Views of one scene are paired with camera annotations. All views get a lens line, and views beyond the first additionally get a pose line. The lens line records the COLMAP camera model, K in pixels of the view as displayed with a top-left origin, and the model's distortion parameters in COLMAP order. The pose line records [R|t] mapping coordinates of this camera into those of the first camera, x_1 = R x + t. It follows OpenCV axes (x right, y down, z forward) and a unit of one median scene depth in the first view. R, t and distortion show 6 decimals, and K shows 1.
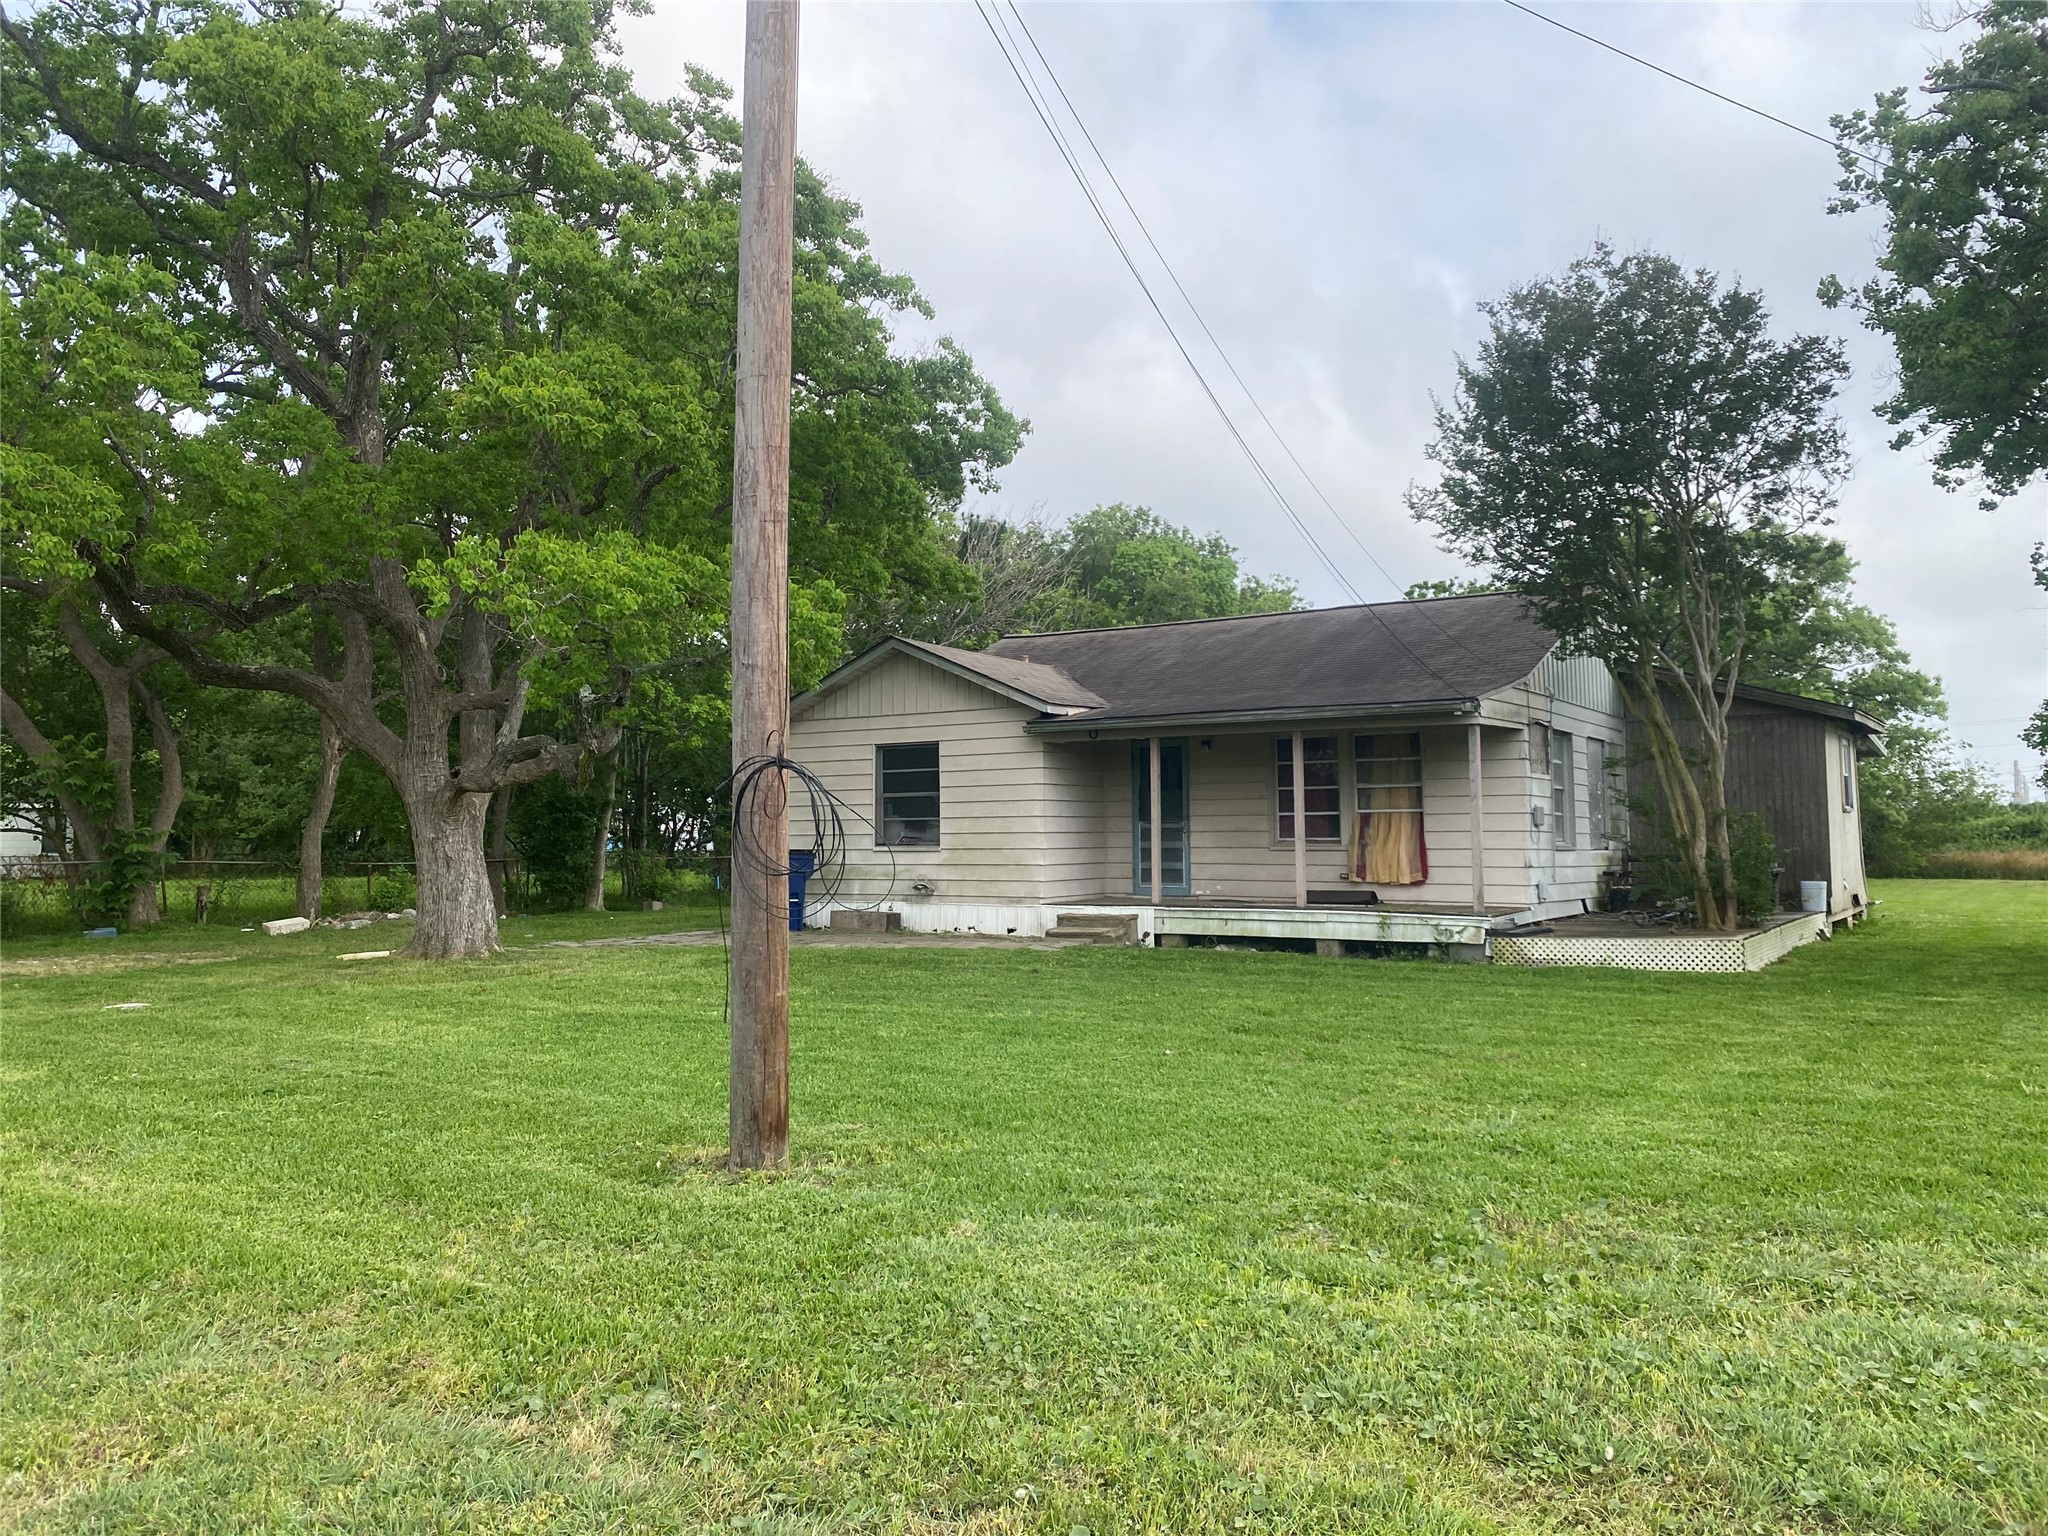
lens RADIAL K [[1564.2, 0, 1024.0], [0, 1564.2, 768.0], [0, 0, 1]] dist [0.000408, -0.000826]
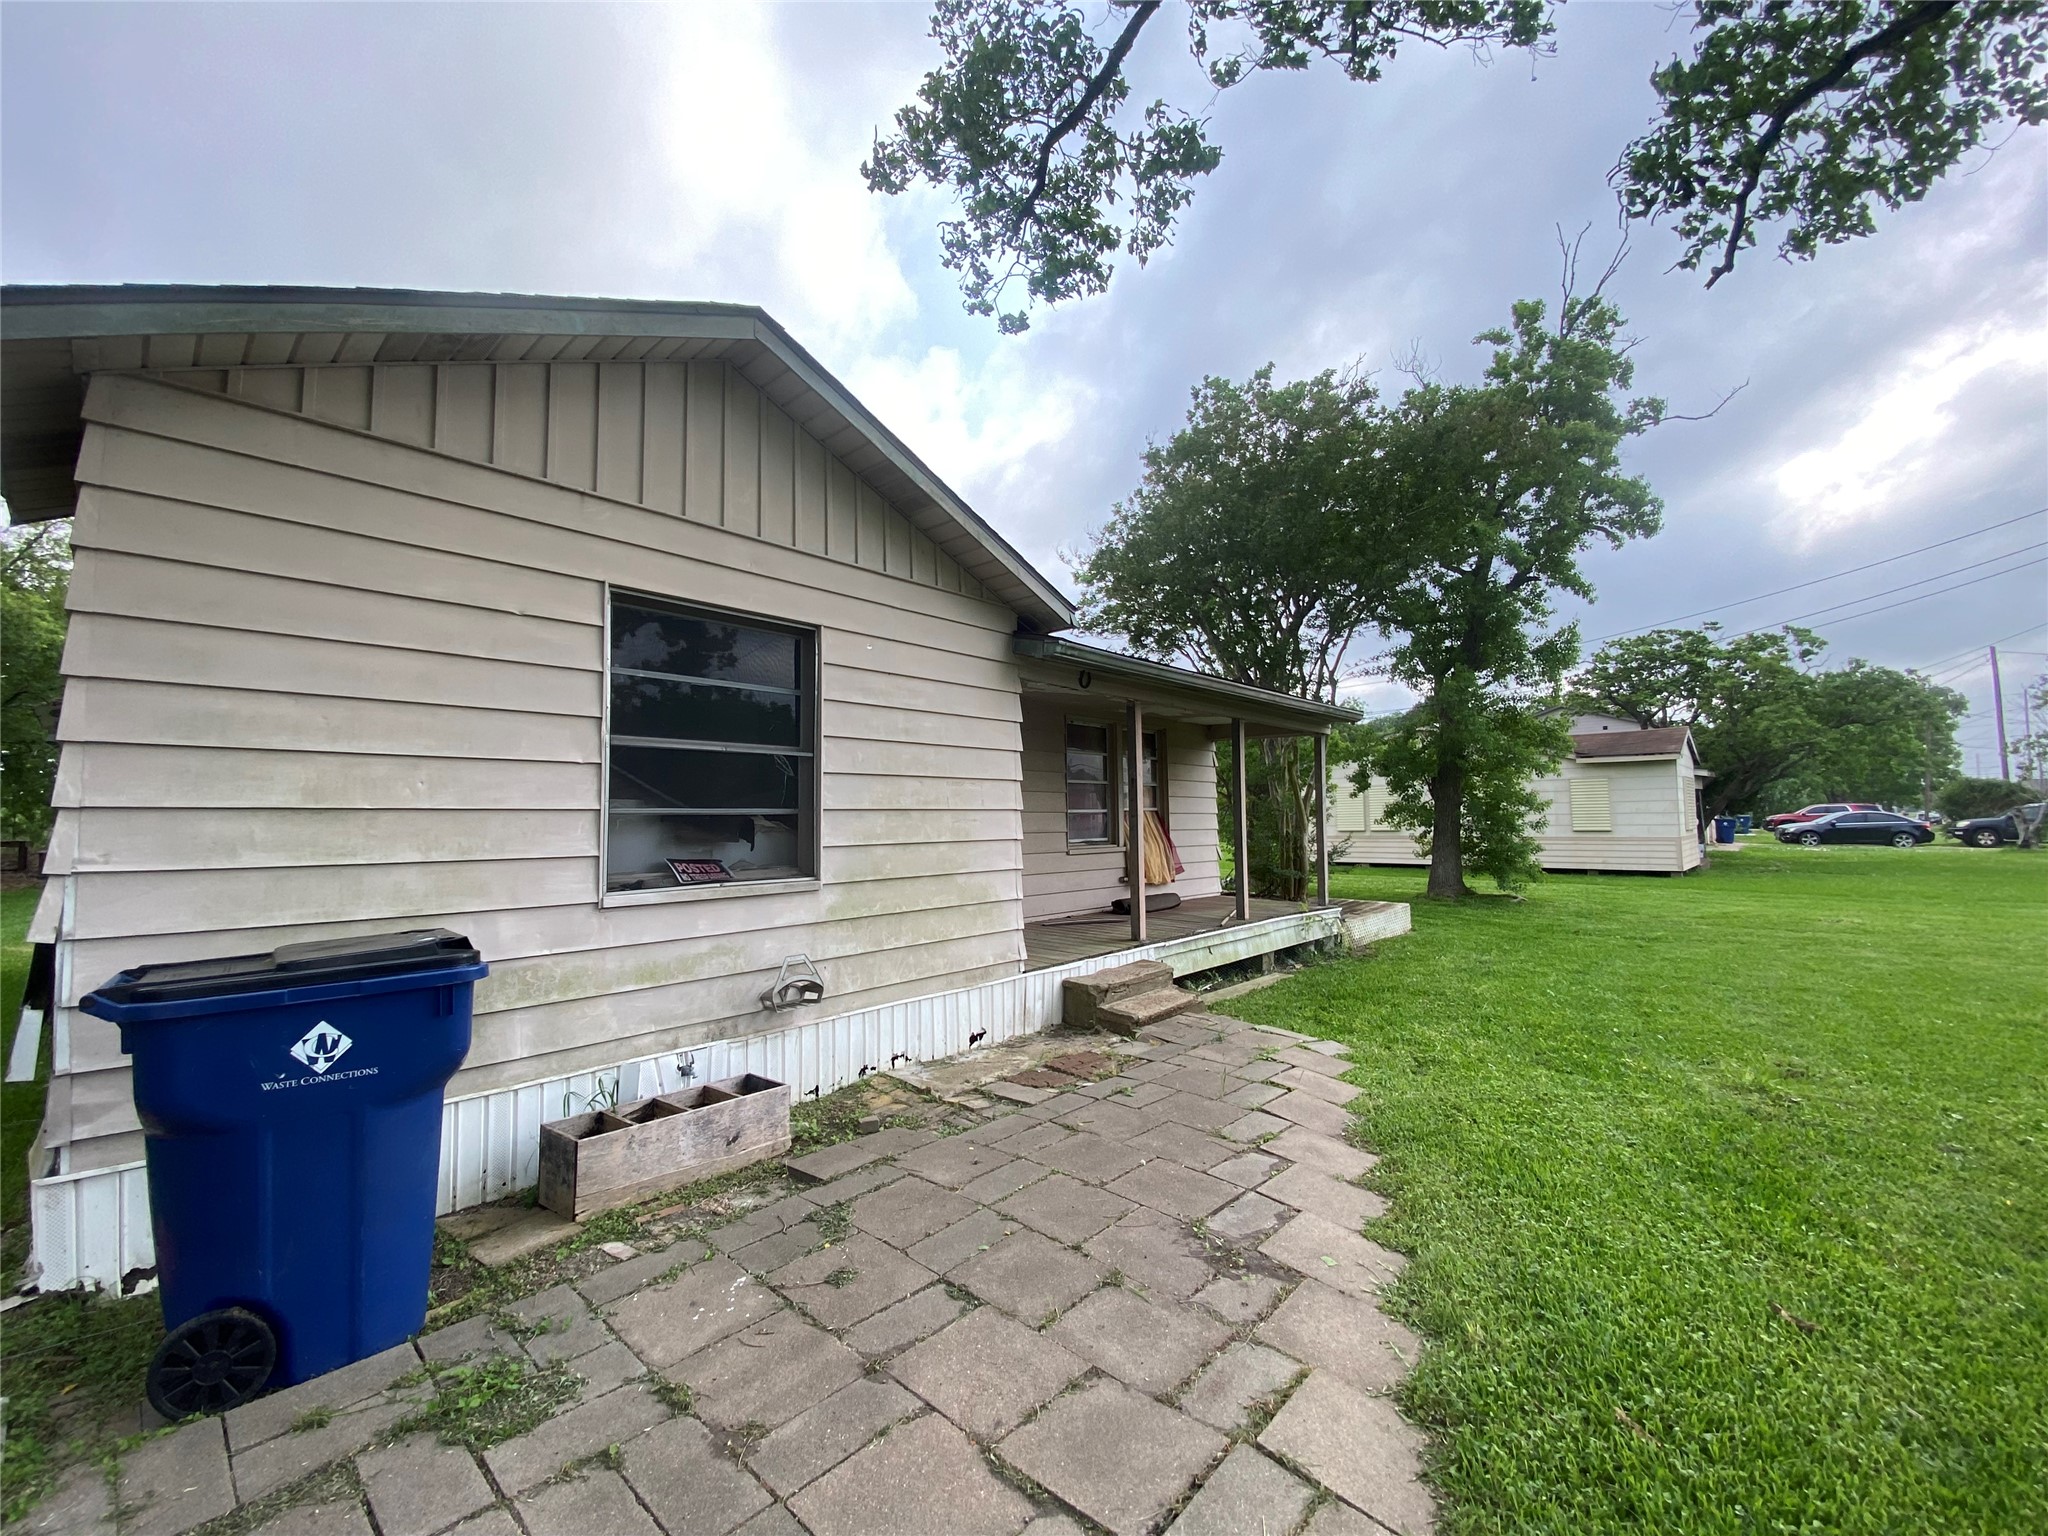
lens RADIAL K [[813.4, 0, 1024.0], [0, 813.4, 768.0], [0, 0, 1]] dist [0.017016, -0.022940]
pose [[0.154770, 0.061346, 0.986044, -0.281042], [-0.046338, 0.997423, -0.054781, 0.032596], [-0.986863, -0.037213, 0.157214, 0.990358]]
